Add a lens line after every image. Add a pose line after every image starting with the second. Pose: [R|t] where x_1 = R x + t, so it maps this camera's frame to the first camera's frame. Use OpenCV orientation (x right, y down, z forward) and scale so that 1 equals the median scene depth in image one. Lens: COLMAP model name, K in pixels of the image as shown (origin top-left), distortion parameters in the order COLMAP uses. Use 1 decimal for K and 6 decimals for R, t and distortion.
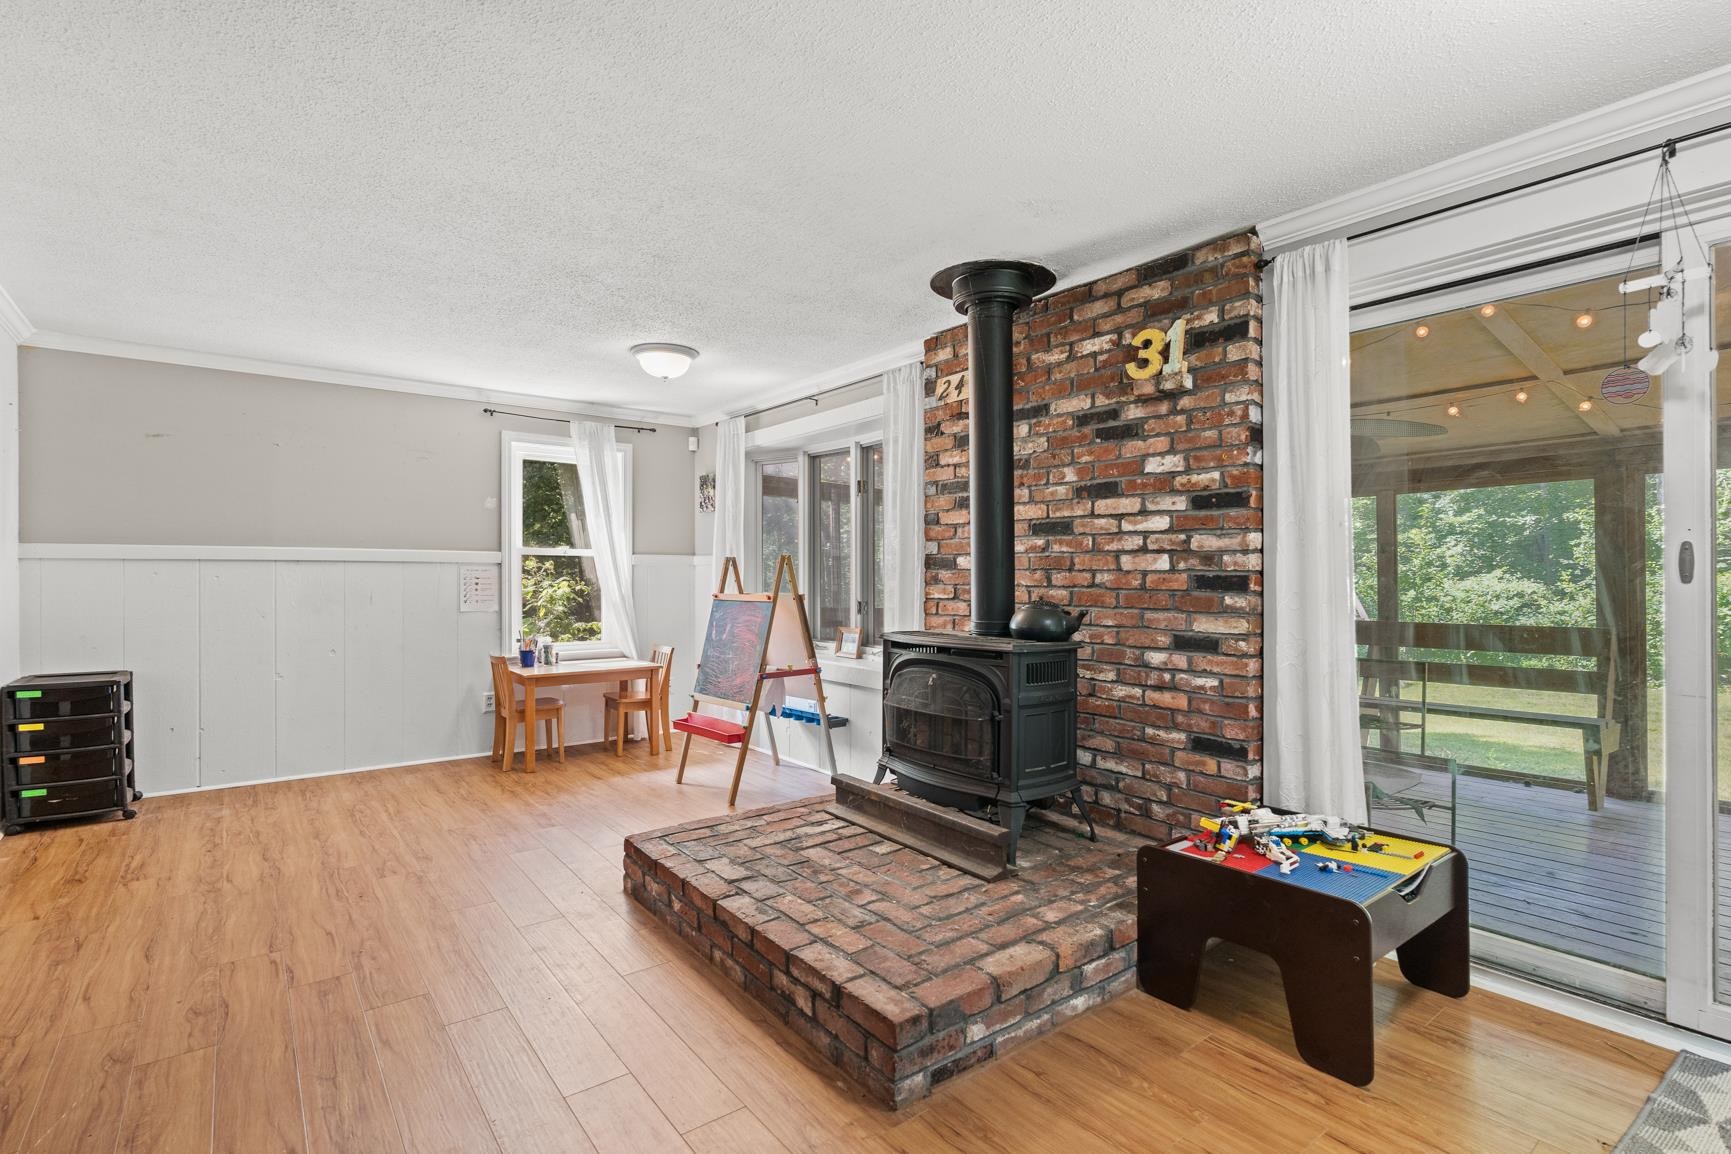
lens RADIAL K [[826.1, 0, 865.8], [0, 826.1, 576.4], [0, 0, 1]] dist [-0.001157, -0.000158]
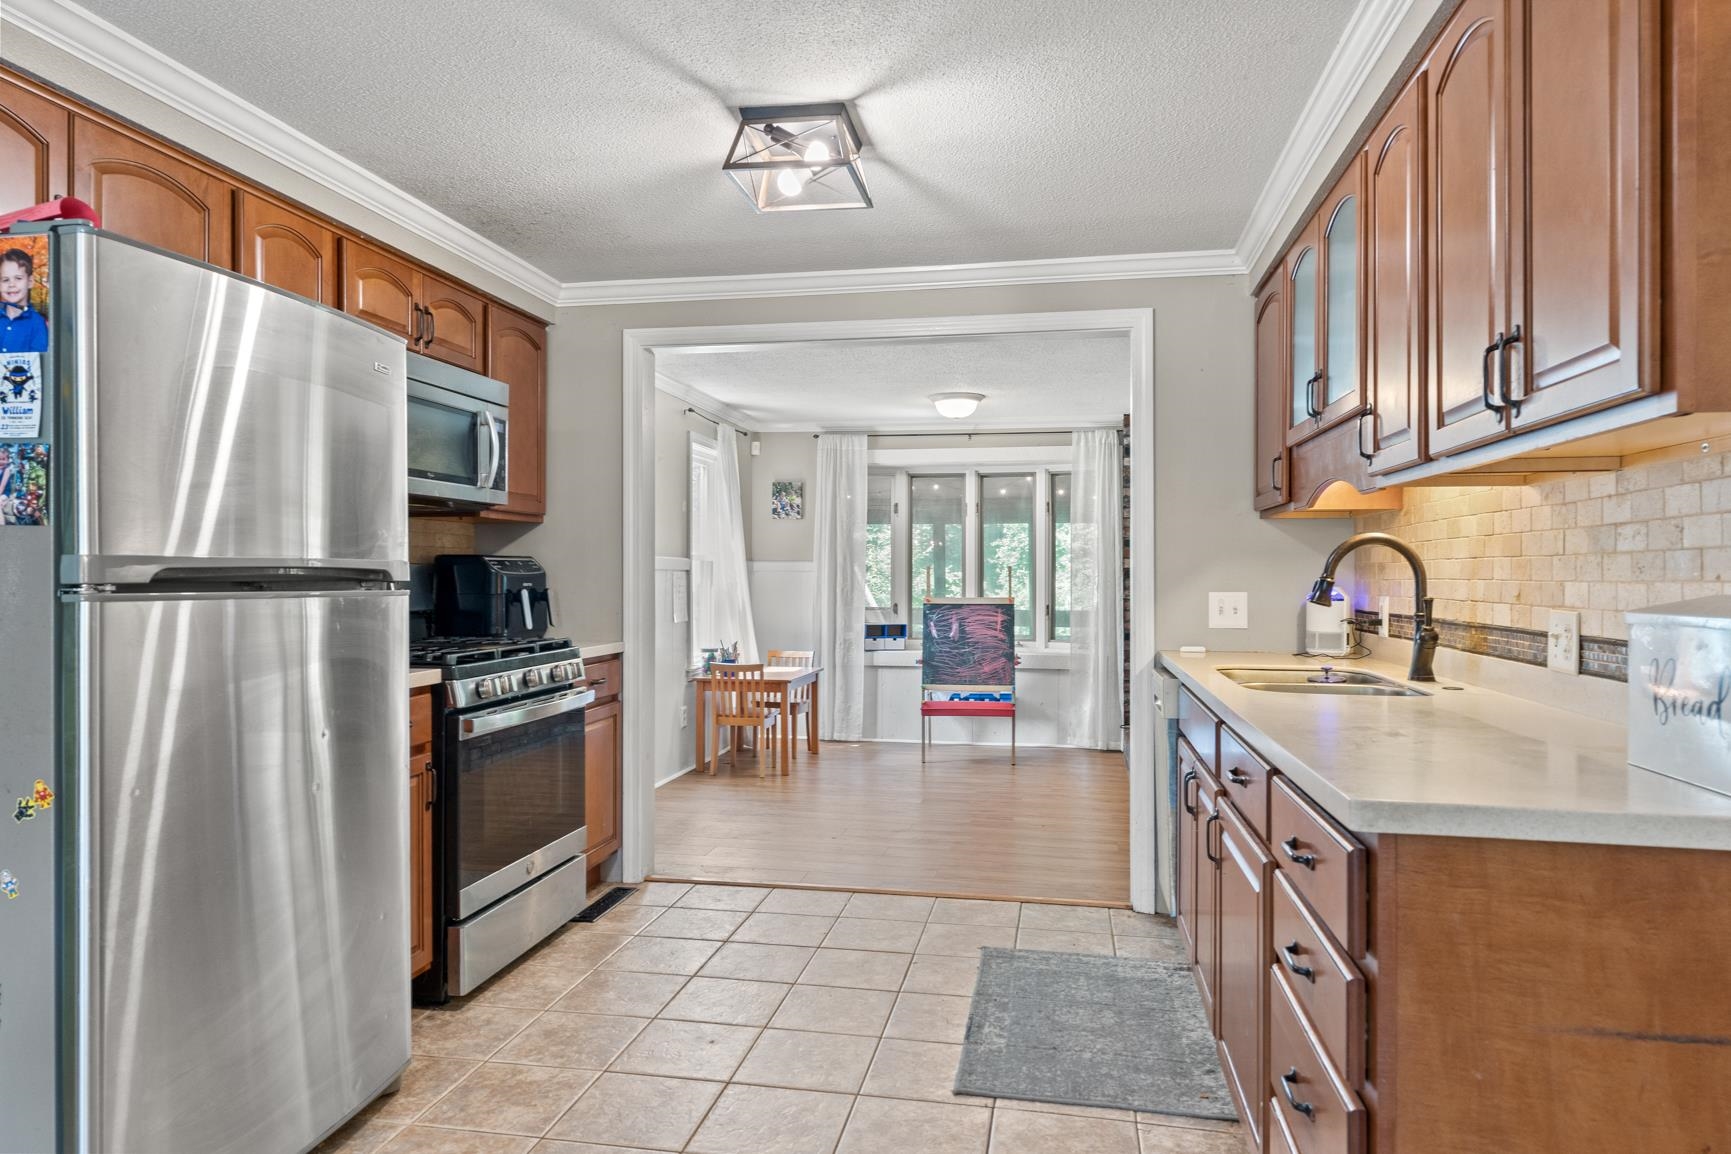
lens RADIAL K [[1069.9, 0, 865.9], [0, 1069.9, 573.3], [0, 0, 1]] dist [0.002109, 0.000967]
pose [[0.745639, -0.001242, 0.666349, -0.992218], [-0.001215, 0.999994, 0.003223, -0.015923], [-0.666349, -0.003213, 0.745633, -0.034986]]
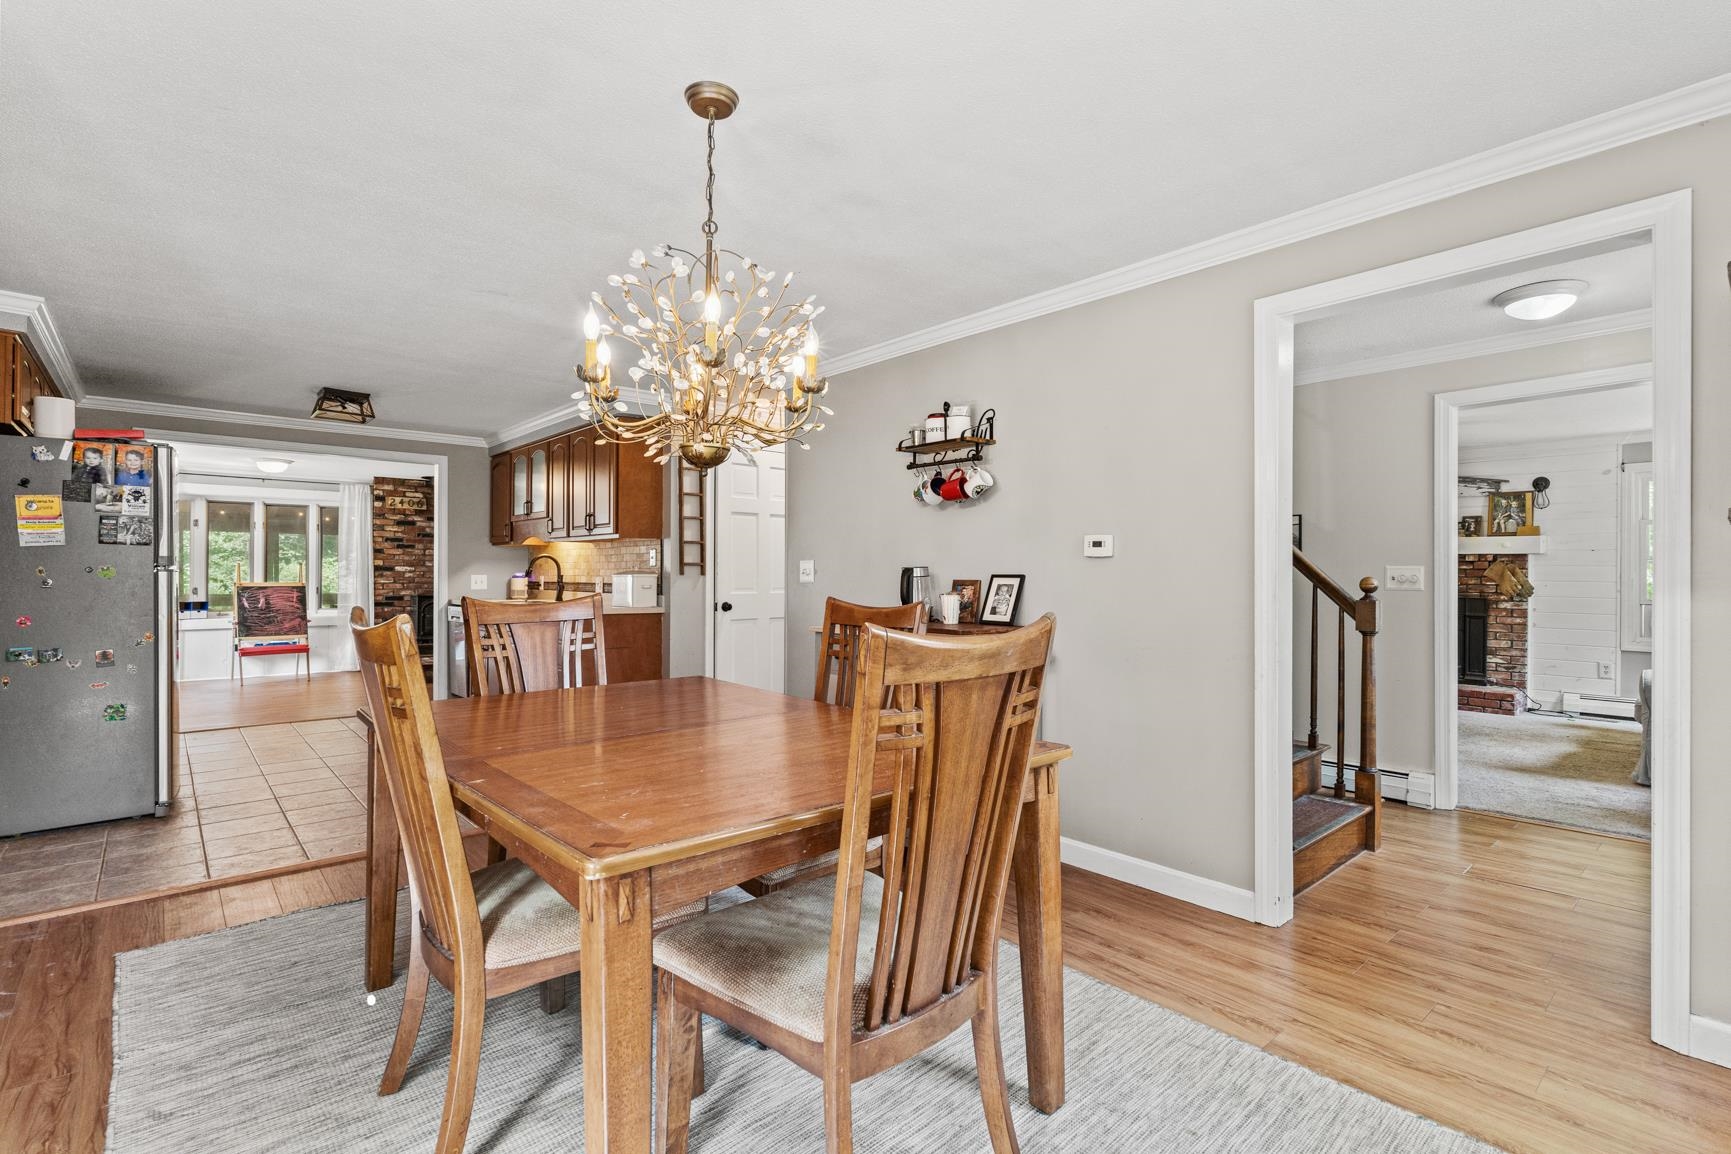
lens RADIAL K [[826.1, 0, 865.7], [0, 826.1, 579.4], [0, 0, 1]] dist [-0.001157, -0.000158]
pose [[-0.057941, -0.008512, 0.998284, -1.665232], [-0.007578, 0.999939, 0.008087, -0.010433], [-0.998291, -0.007096, -0.058002, -0.204825]]
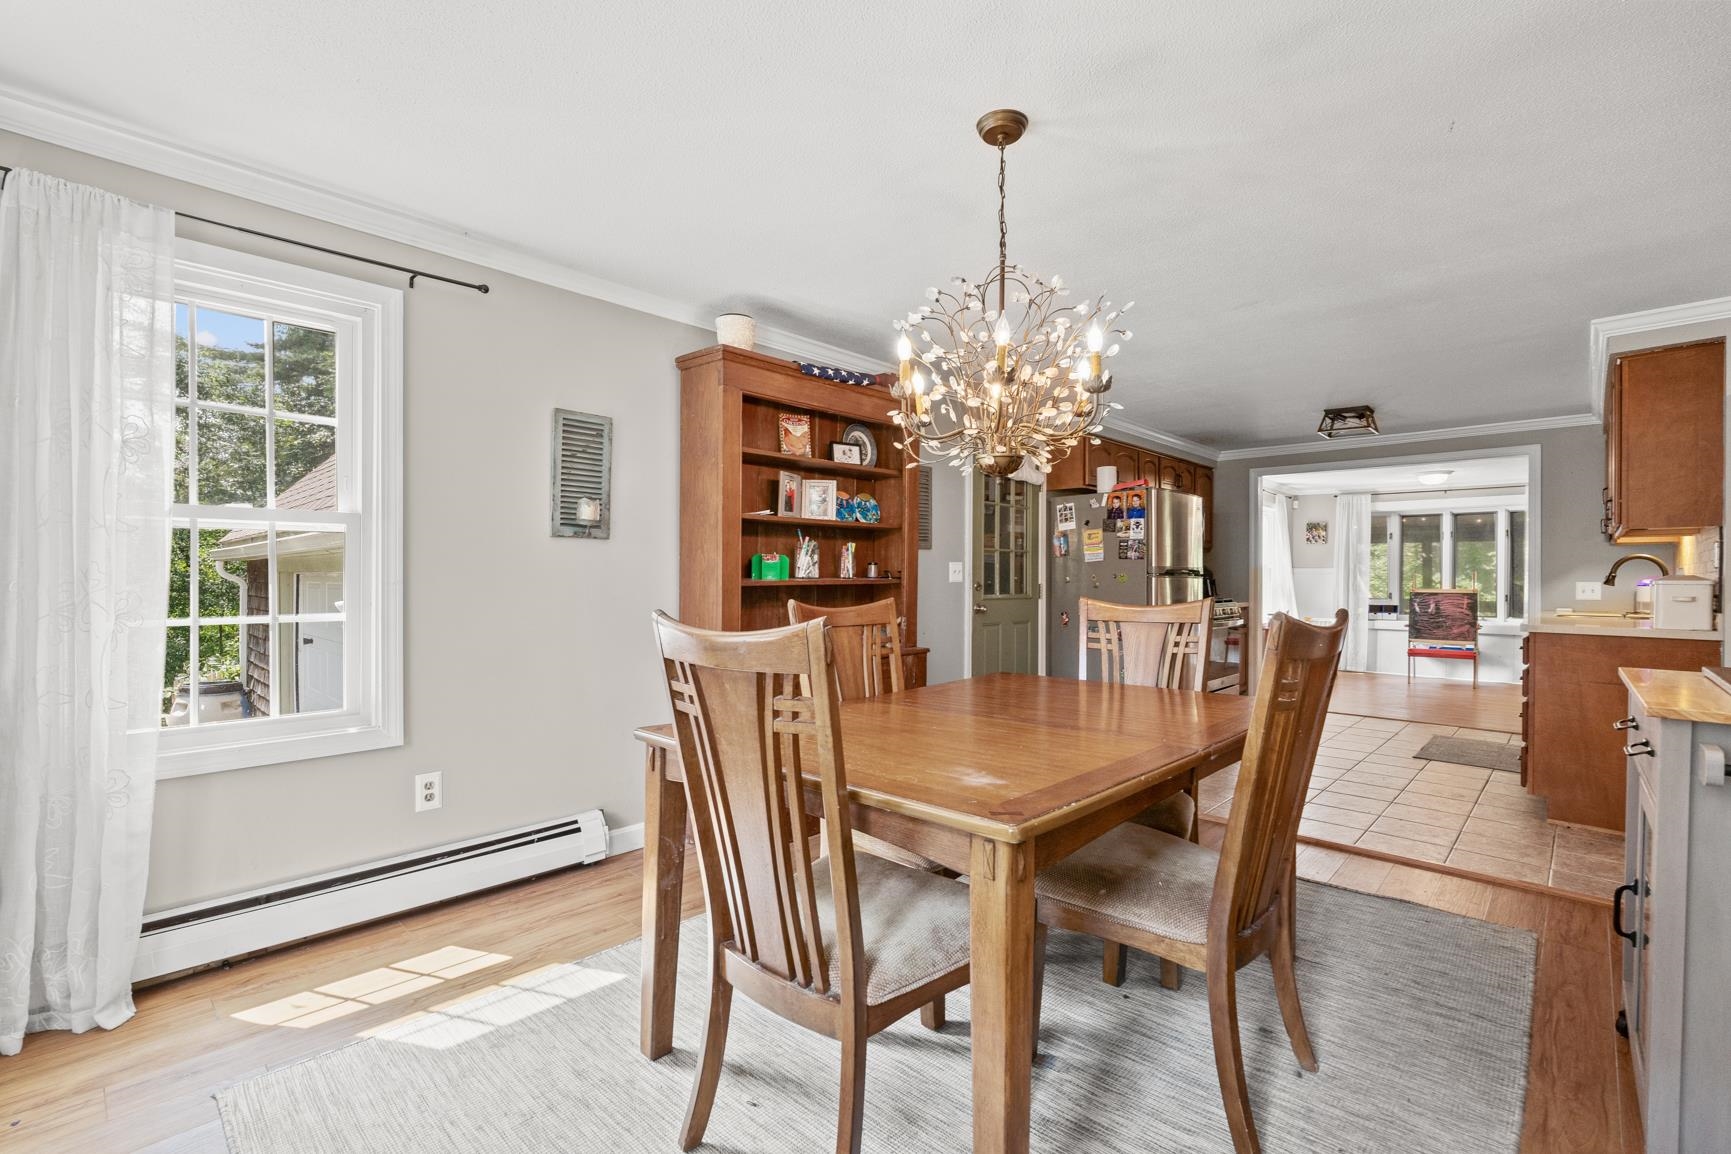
lens RADIAL K [[777.8, 0, 852.1], [0, 777.8, 579.9], [0, 0, 1]] dist [-0.005416, -0.000280]
pose [[0.988816, 0.001667, 0.149134, -1.431988], [-0.002871, 0.999965, 0.007858, -0.010334], [-0.149116, -0.008198, 0.988786, -0.502567]]
